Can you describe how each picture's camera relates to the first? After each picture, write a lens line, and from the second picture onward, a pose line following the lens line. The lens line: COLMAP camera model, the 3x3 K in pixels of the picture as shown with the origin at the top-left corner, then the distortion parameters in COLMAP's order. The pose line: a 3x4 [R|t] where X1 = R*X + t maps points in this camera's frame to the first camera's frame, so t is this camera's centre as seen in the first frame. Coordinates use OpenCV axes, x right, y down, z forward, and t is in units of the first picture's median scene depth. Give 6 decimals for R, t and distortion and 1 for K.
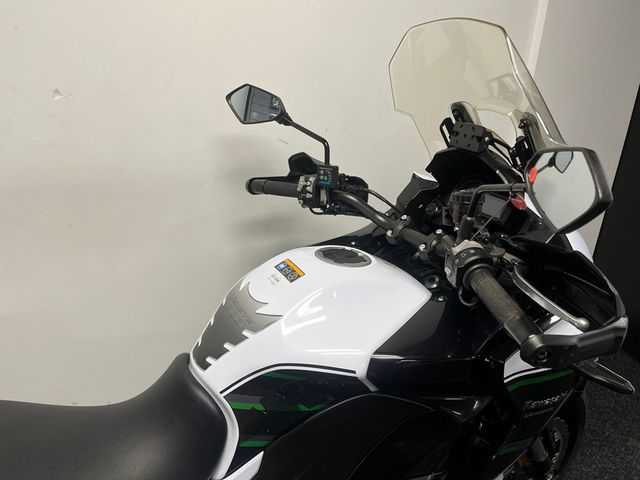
lens RADIAL K [[543.1, 0, 304.4], [0, 543.1, 262.0], [0, 0, 1]] dist [0.032385, 0.000233]
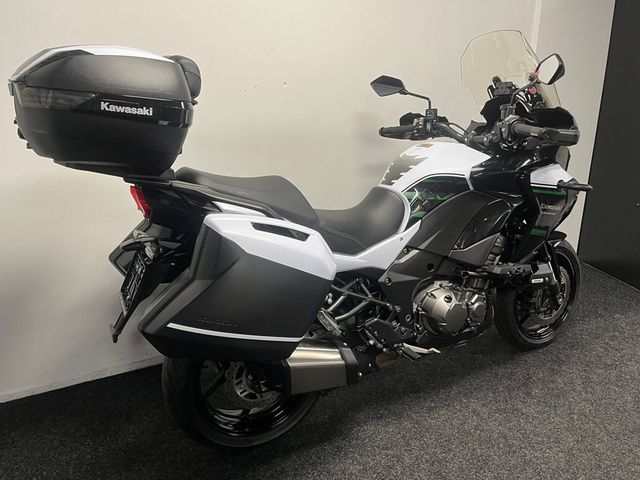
lens RADIAL K [[481.3, 0, 321.7], [0, 481.3, 237.6], [0, 0, 1]] dist [0.063418, -0.072460]
pose [[0.999407, -0.026826, -0.021599, -0.337988], [0.024010, 0.992307, -0.121452, 0.502069], [0.024691, 0.120862, 0.992362, -0.715469]]
